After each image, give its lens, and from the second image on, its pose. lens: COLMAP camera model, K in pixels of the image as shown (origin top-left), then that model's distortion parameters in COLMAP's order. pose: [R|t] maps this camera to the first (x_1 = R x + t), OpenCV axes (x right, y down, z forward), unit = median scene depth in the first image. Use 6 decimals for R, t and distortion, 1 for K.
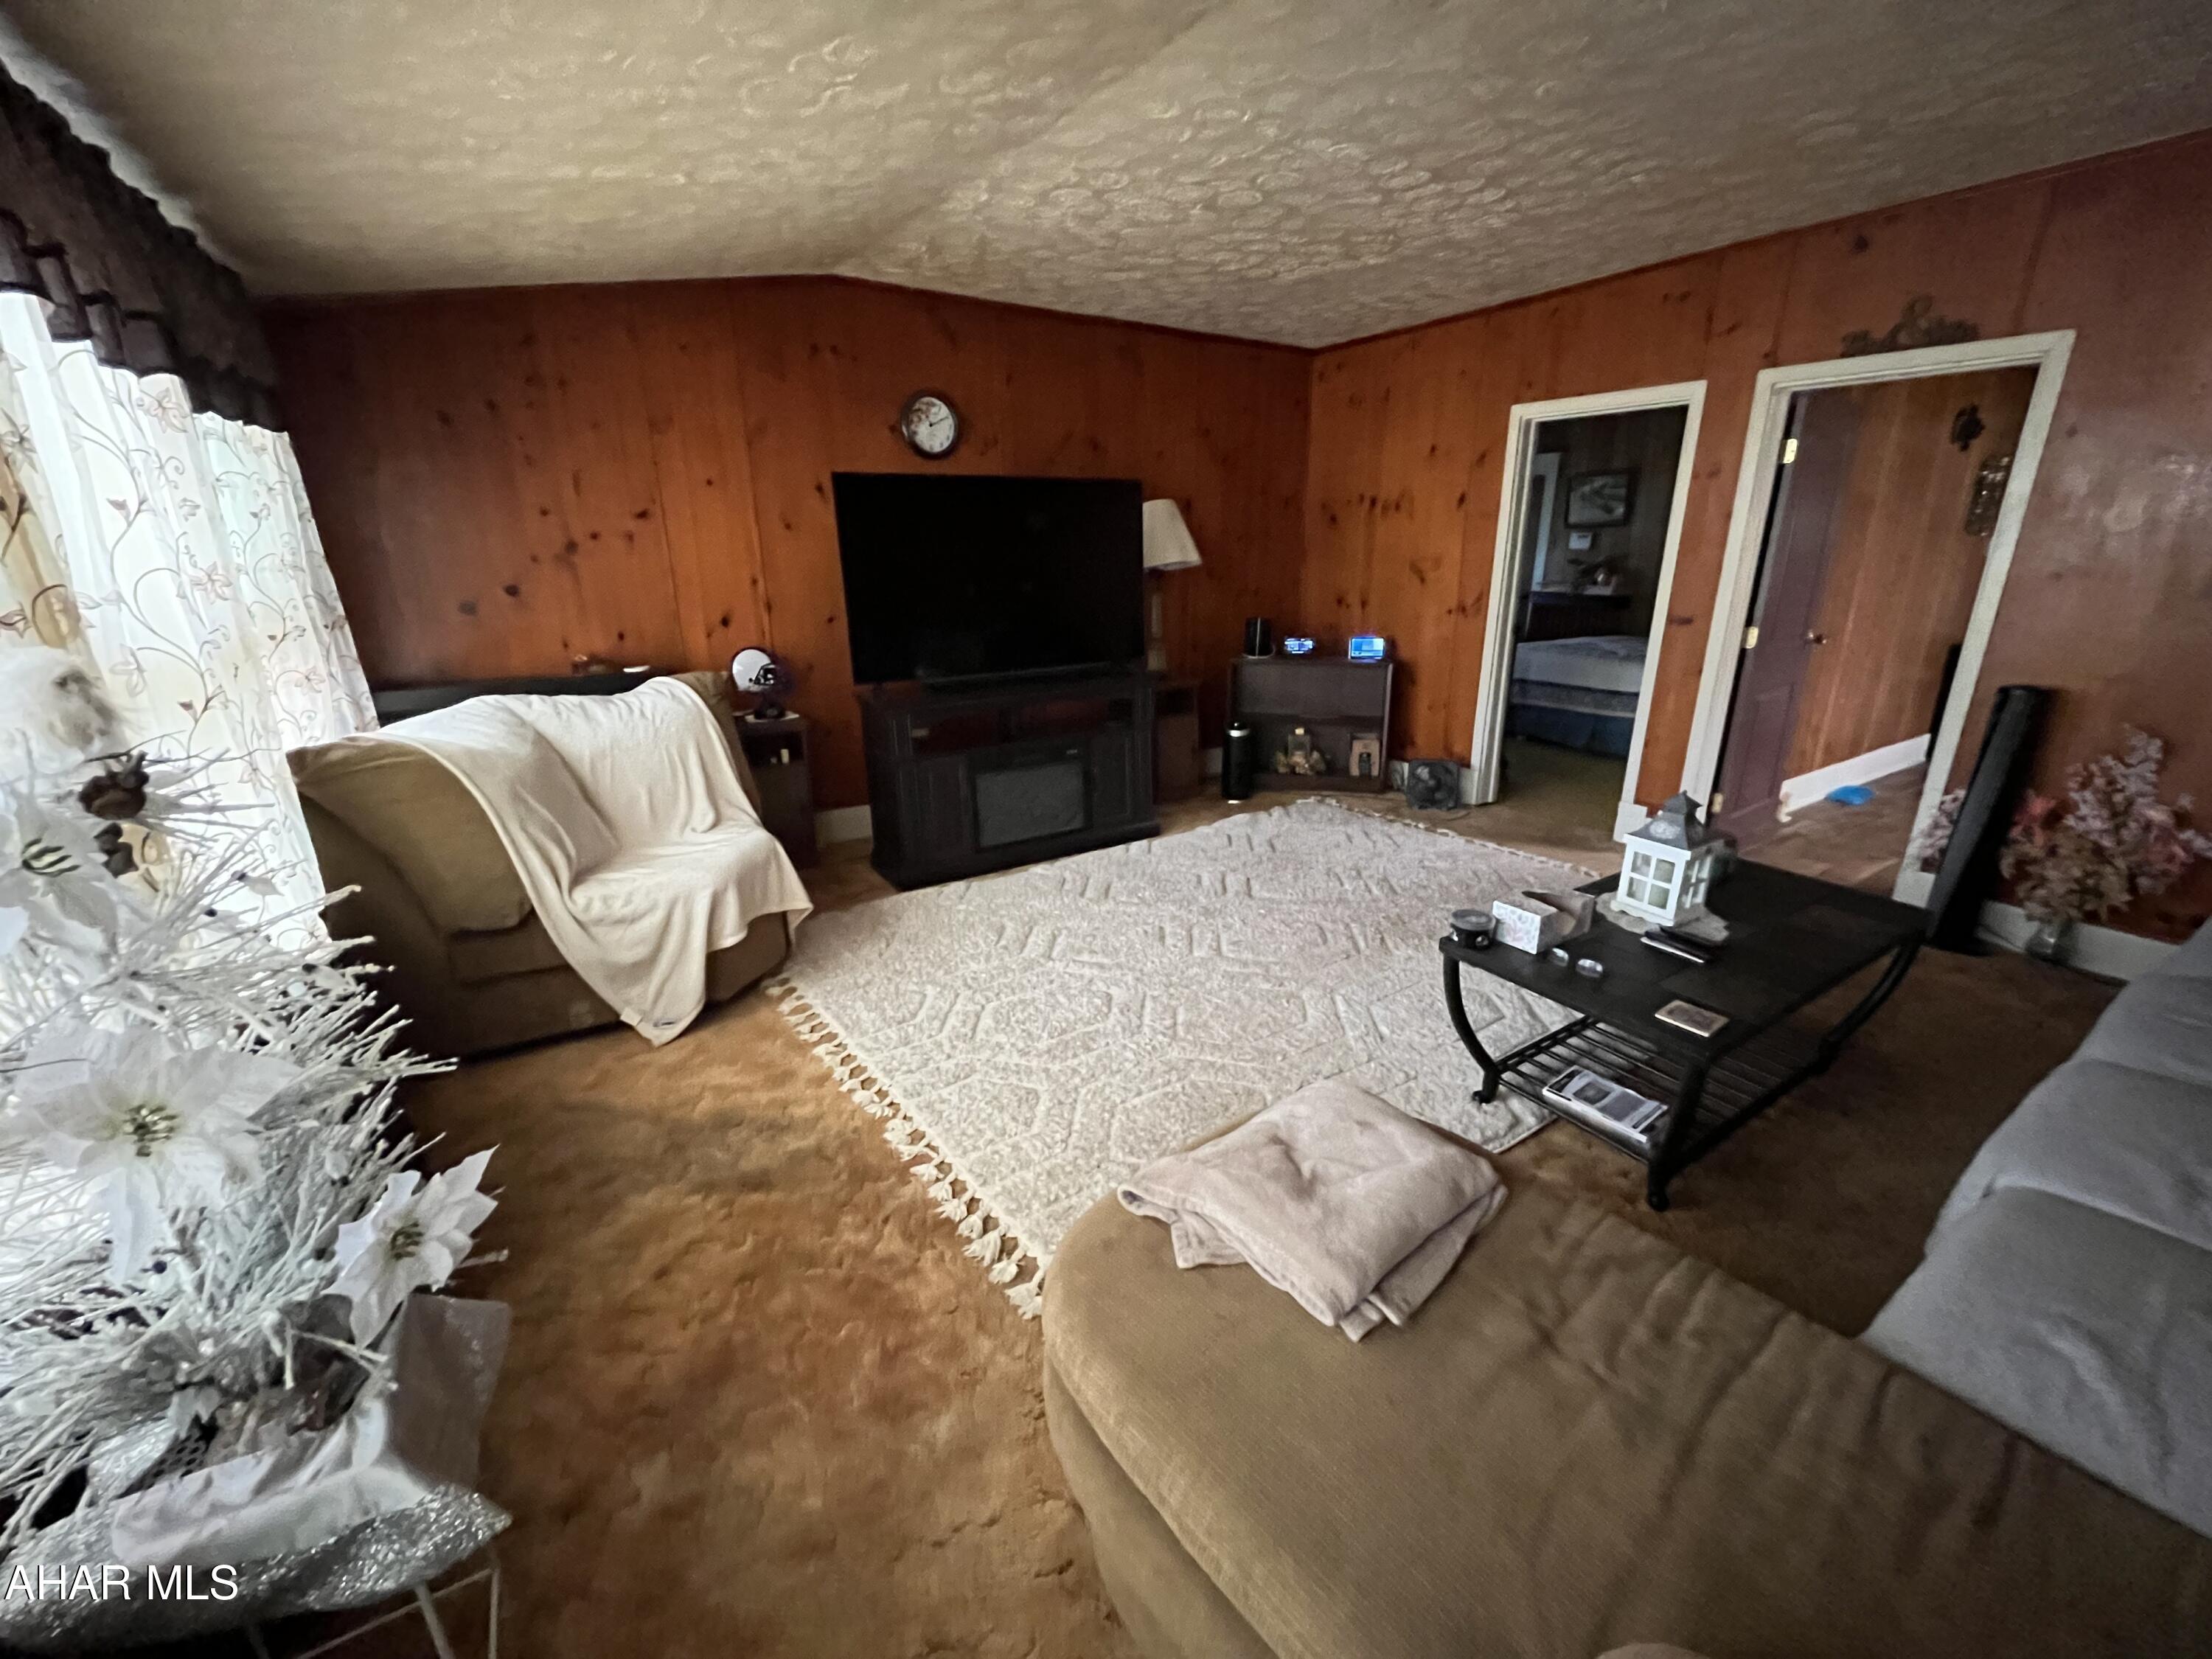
lens RADIAL K [[905.6, 0, 1106.0], [0, 905.6, 829.5], [0, 0, 1]] dist [0.001922, 0.000141]
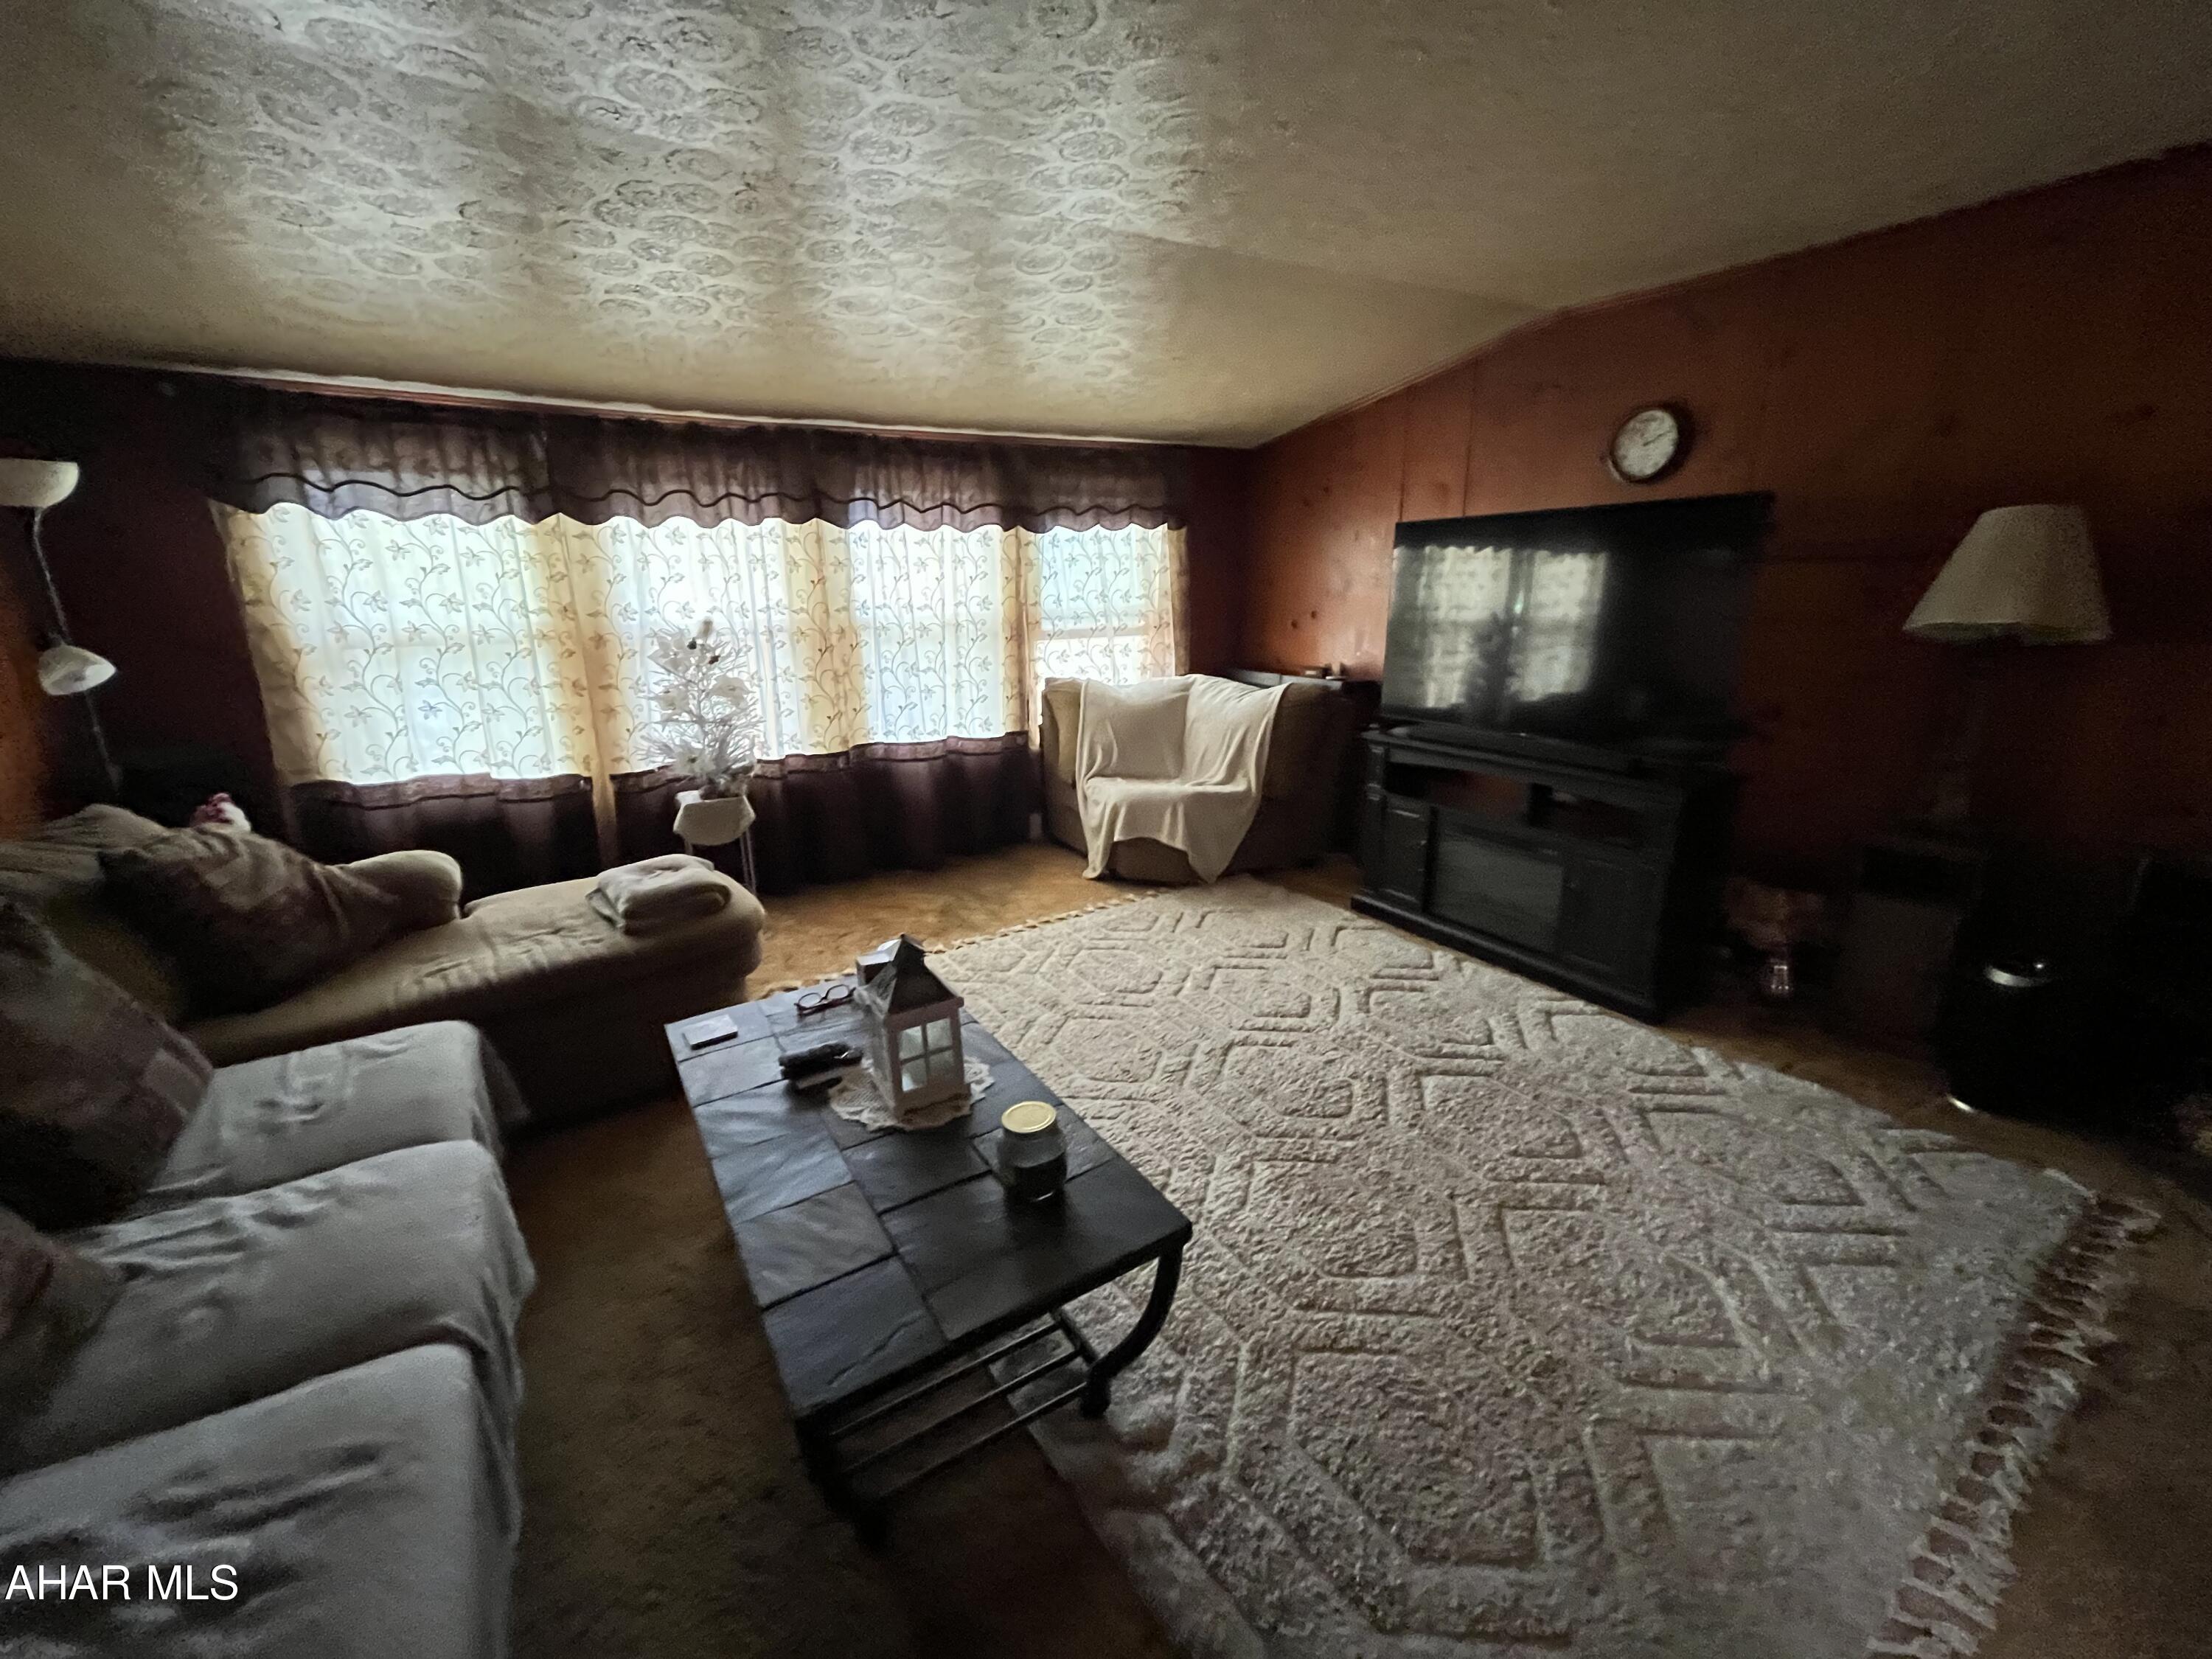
lens RADIAL K [[905.6, 0, 1106.0], [0, 905.6, 829.5], [0, 0, 1]] dist [0.001922, 0.000141]
pose [[-0.042370, 0.263018, -0.963860, 0.723889], [-0.287995, 0.920563, 0.263863, -0.197785], [0.956694, 0.288767, 0.036743, 0.599290]]
